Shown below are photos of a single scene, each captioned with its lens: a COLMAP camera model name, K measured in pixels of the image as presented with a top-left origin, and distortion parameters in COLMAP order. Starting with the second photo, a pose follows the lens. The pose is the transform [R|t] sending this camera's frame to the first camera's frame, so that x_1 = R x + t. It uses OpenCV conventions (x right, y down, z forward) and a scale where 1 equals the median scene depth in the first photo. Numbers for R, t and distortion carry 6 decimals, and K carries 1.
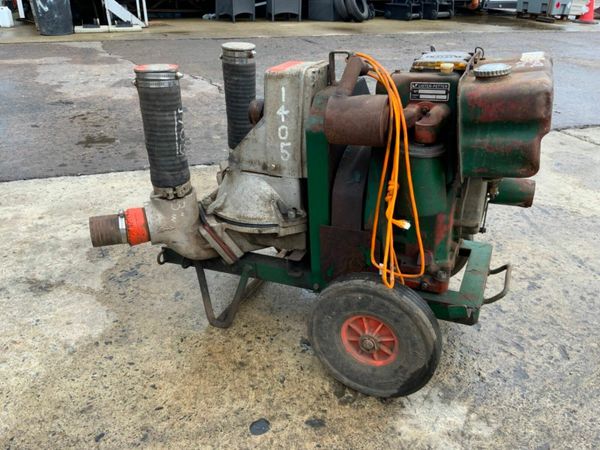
lens RADIAL K [[496.3, 0, 296.7], [0, 496.3, 224.8], [0, 0, 1]] dist [0.029967, -0.071329]
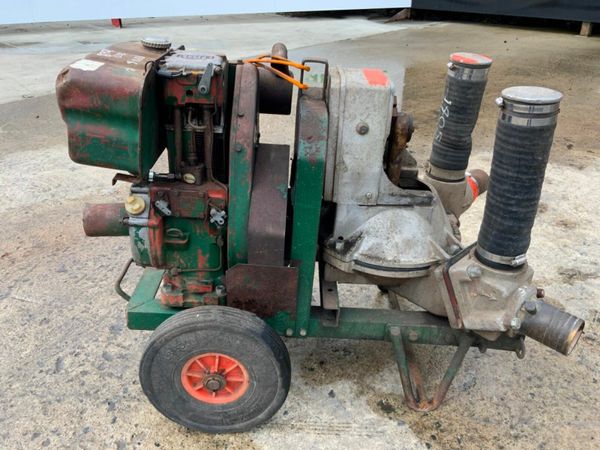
lens RADIAL K [[496.3, 0, 301.5], [0, 496.3, 223.4], [0, 0, 1]] dist [0.029967, -0.071329]
pose [[-0.905206, 0.193491, -0.378368, 0.485147], [-0.204020, 0.583164, 0.786318, -0.842170], [0.372796, 0.788975, -0.488408, 1.622962]]
